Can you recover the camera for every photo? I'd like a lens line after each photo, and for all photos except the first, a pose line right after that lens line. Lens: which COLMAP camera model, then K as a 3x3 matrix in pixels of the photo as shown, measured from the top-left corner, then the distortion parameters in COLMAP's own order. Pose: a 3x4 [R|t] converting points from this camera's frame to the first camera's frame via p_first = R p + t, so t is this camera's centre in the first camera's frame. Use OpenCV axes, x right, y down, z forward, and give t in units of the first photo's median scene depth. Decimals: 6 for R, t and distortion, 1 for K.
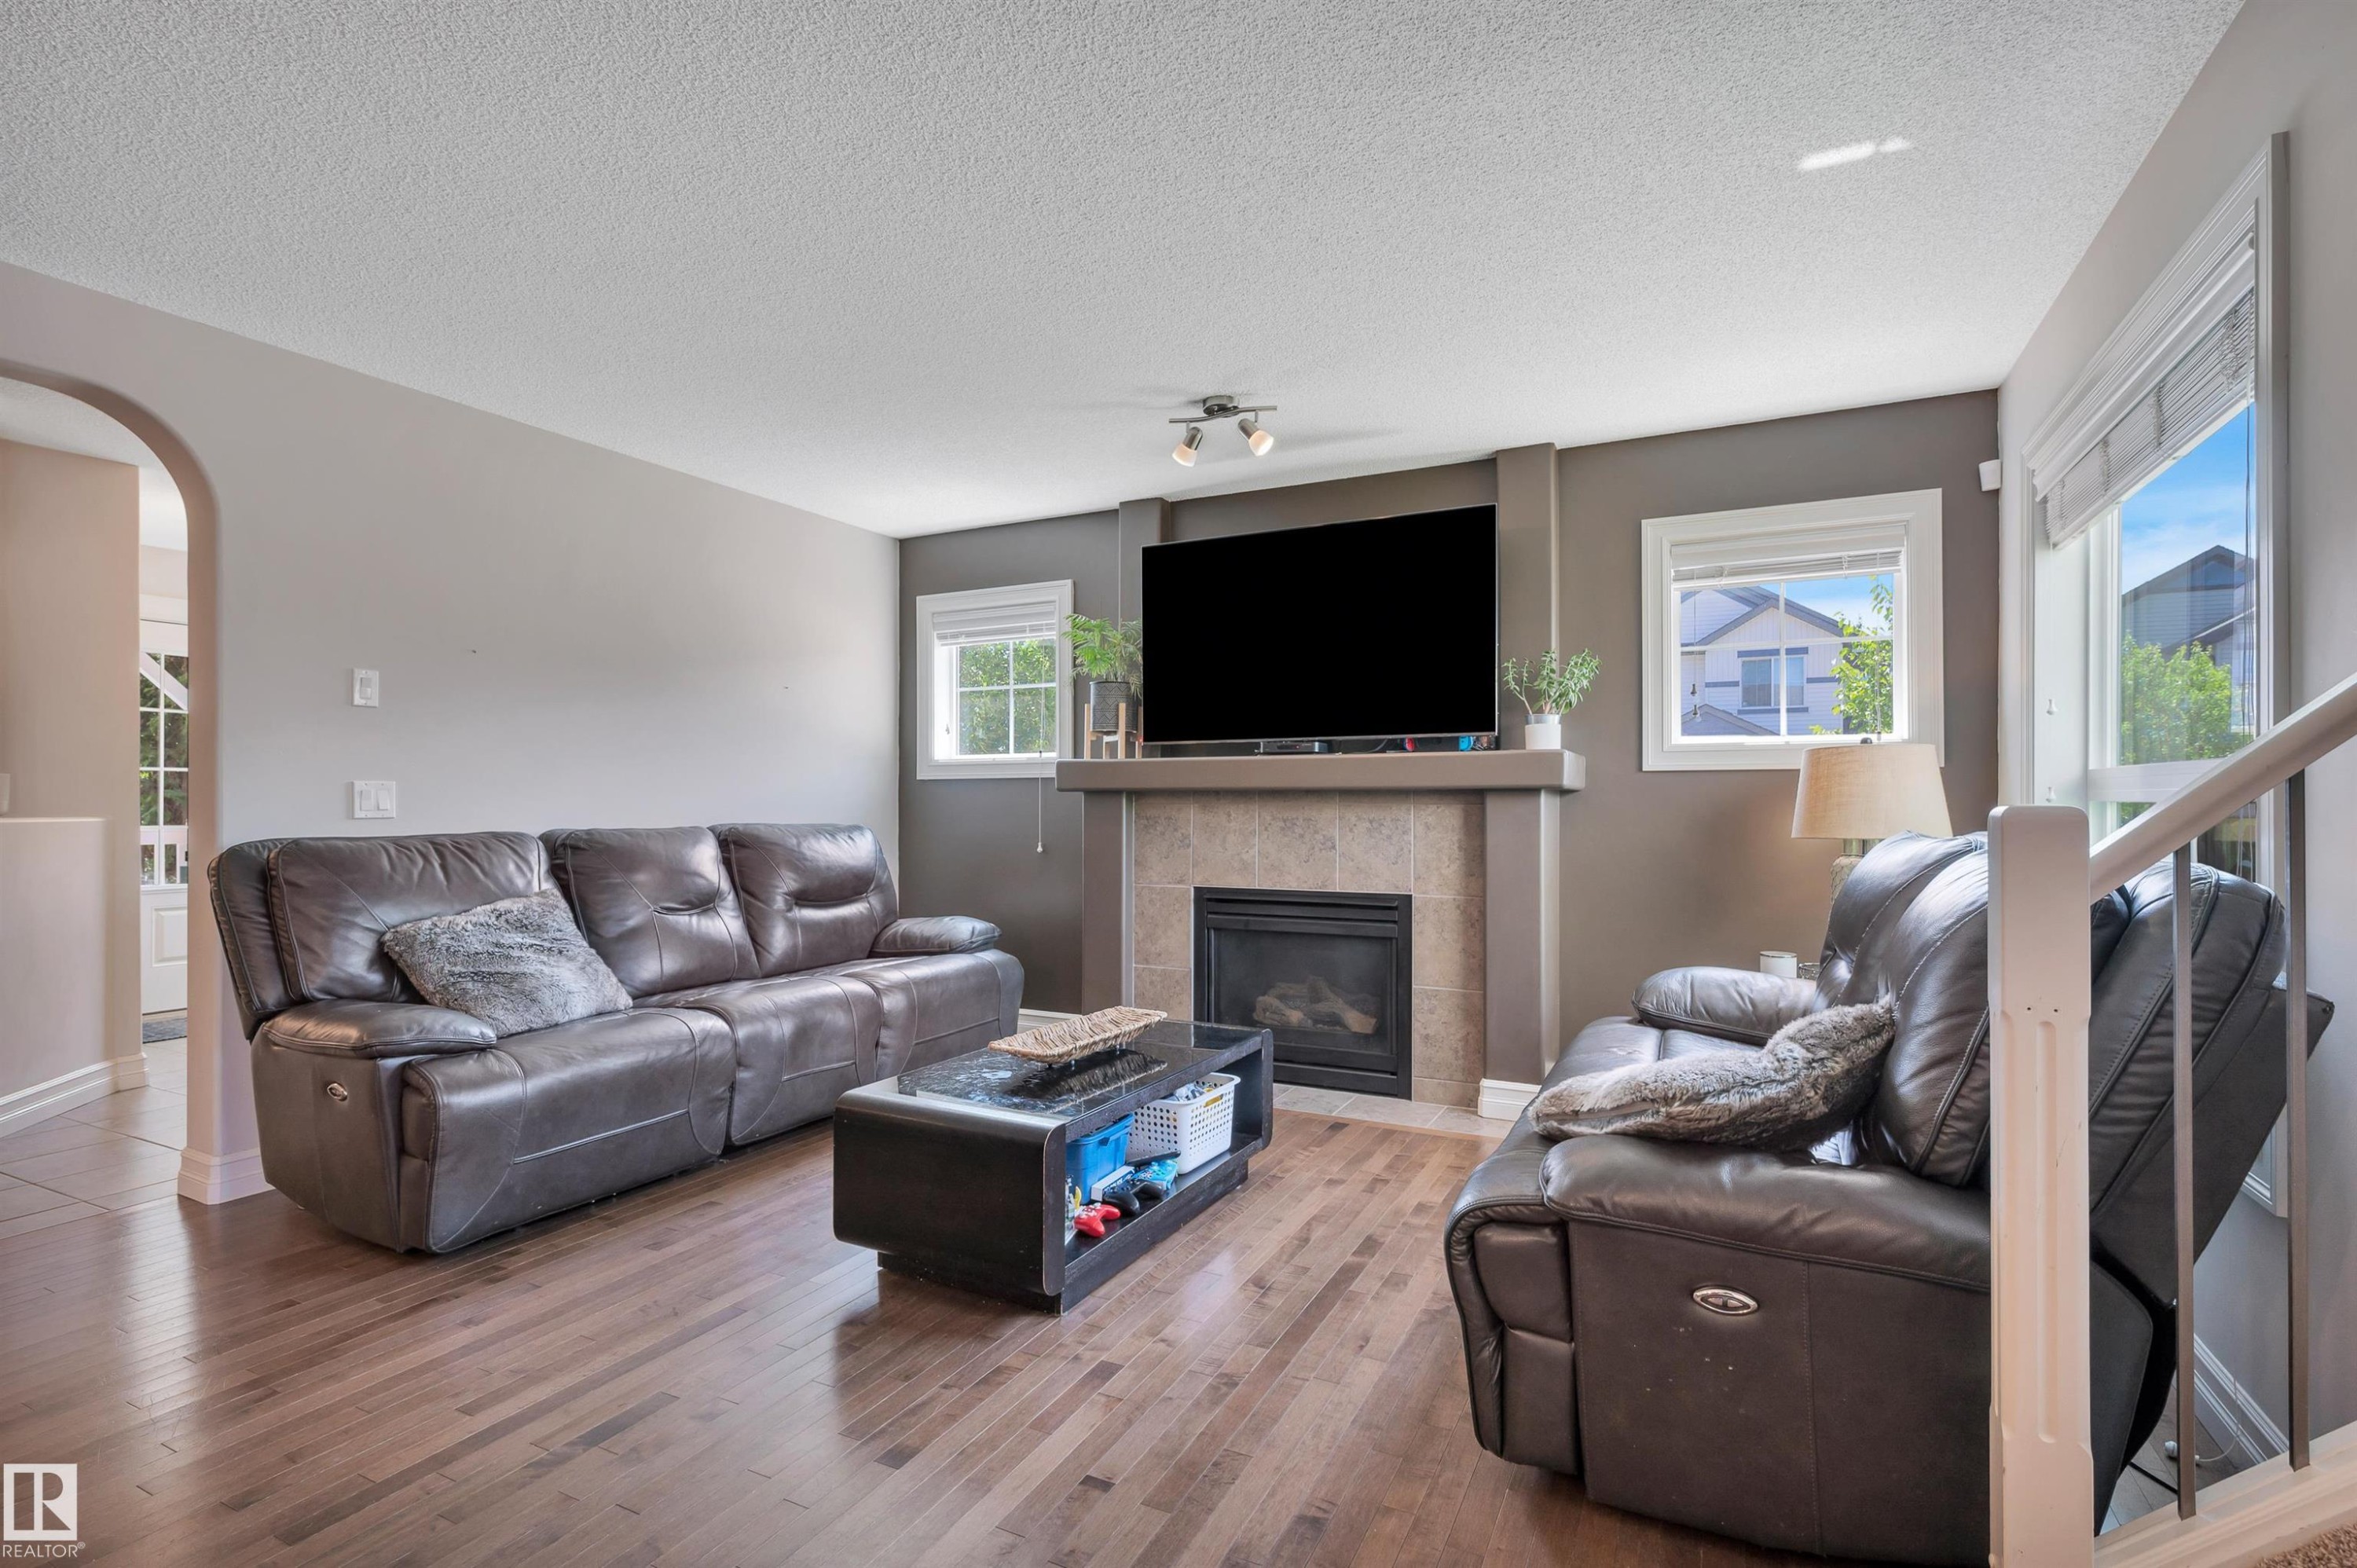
lens RADIAL K [[1084.2, 0, 1195.6], [0, 1084.2, 789.1], [0, 0, 1]] dist [0.001057, 0.000306]
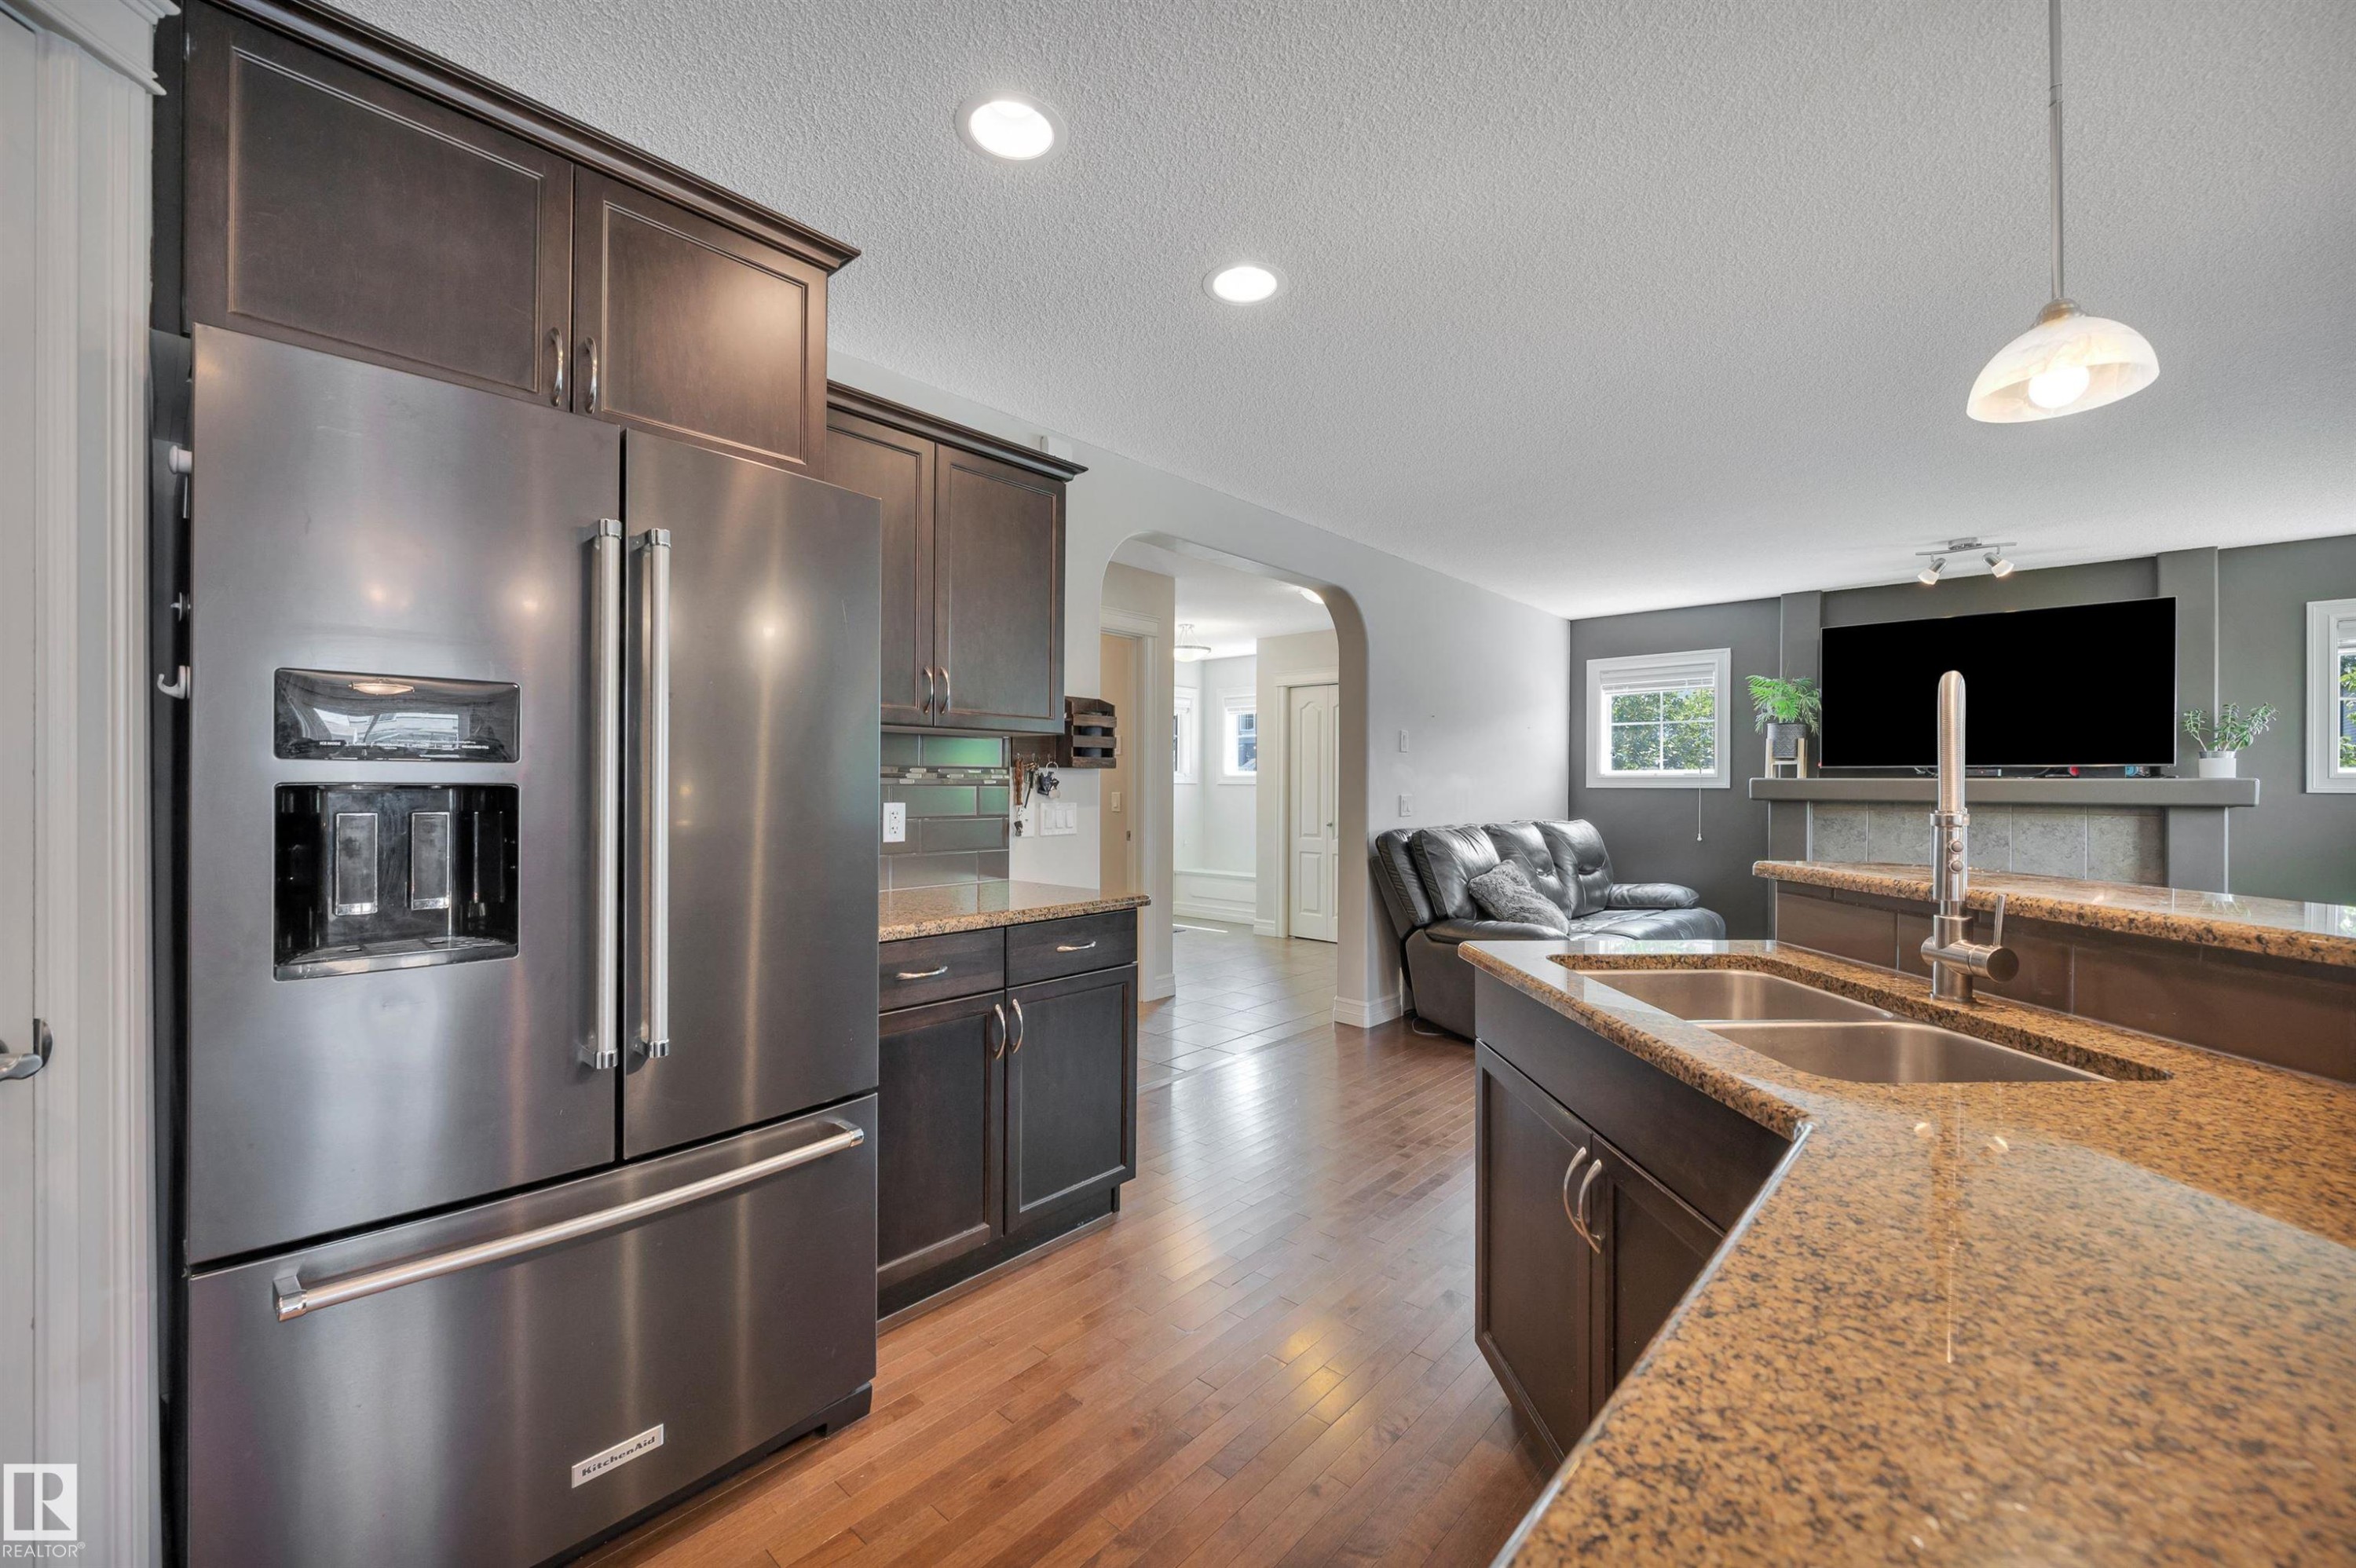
lens RADIAL K [[940.0, 0, 1194.7], [0, 940.0, 783.4], [0, 0, 1]] dist [0.000343, 0.000407]
pose [[0.964900, 0.007428, -0.262511, -0.544672], [-0.005438, 0.999951, 0.008306, -0.028123], [0.262559, -0.006587, 0.964893, -0.425402]]
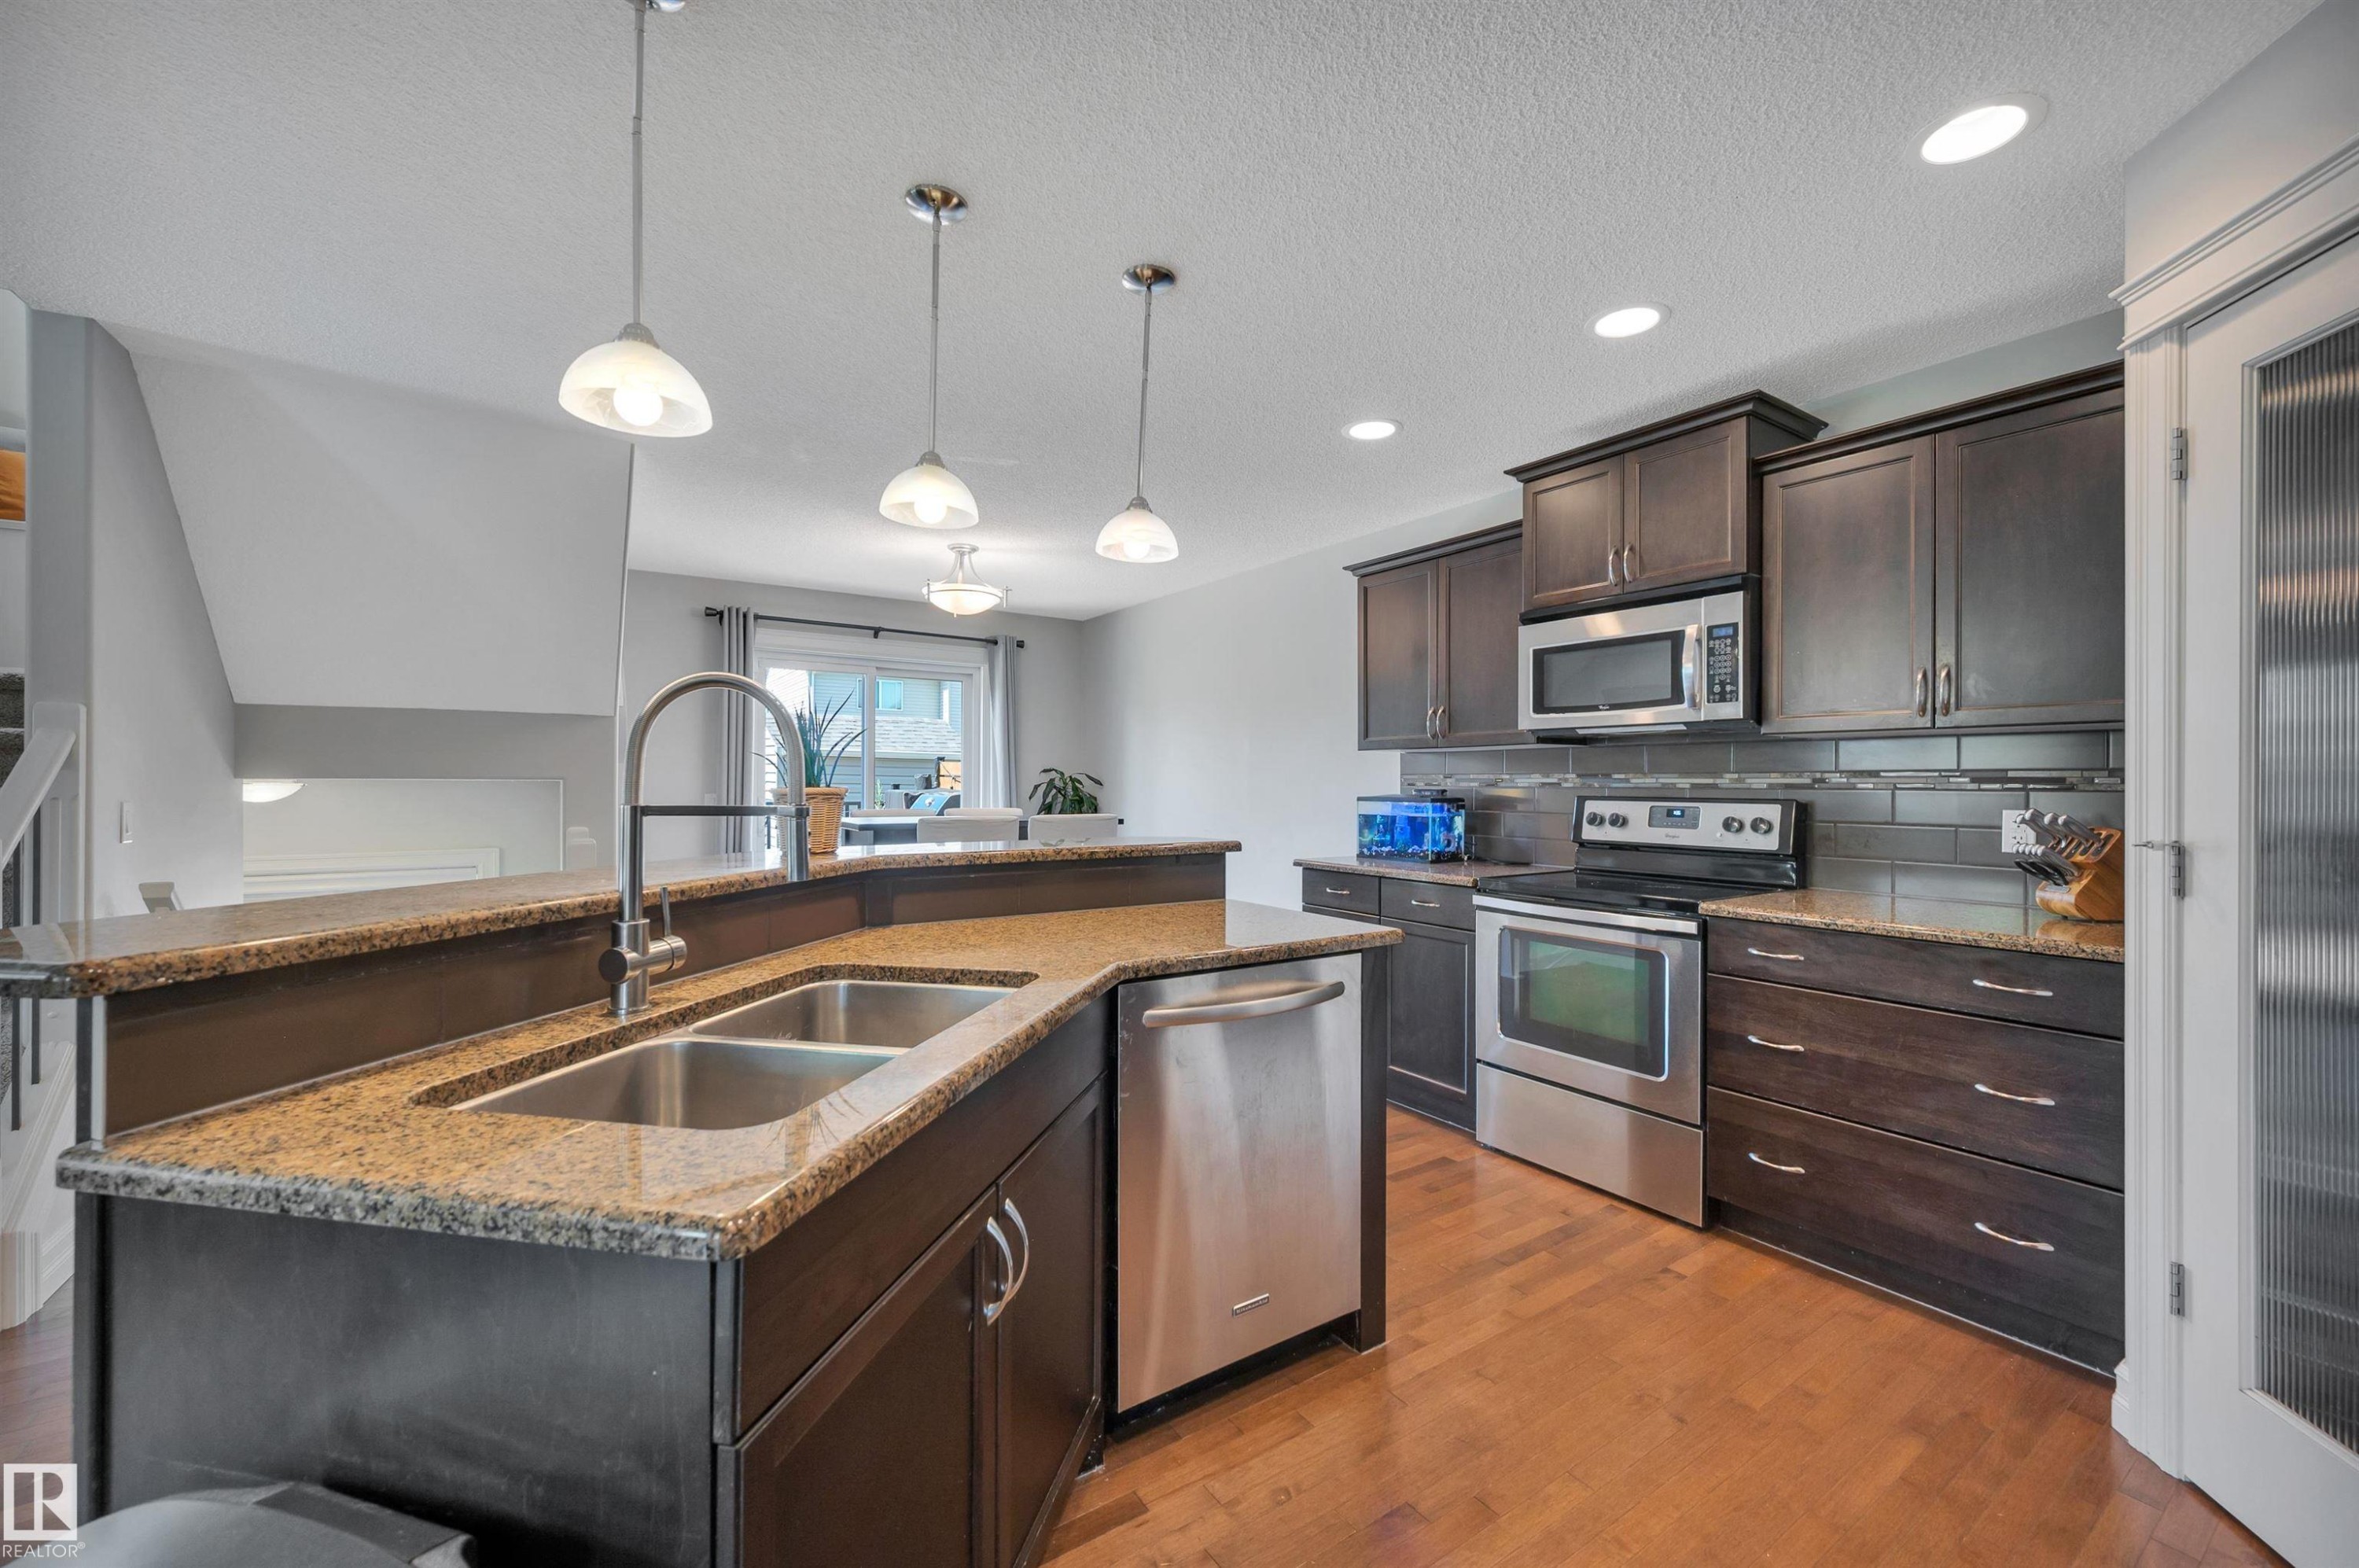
lens RADIAL K [[941.3, 0, 1196.3], [0, 941.3, 783.4], [0, 0, 1]] dist [0.000343, 0.000407]
pose [[-0.876407, -0.002342, 0.481566, -0.682829], [-0.008599, 0.999905, -0.010787, -0.023159], [-0.481495, -0.013595, -0.876344, 0.140598]]
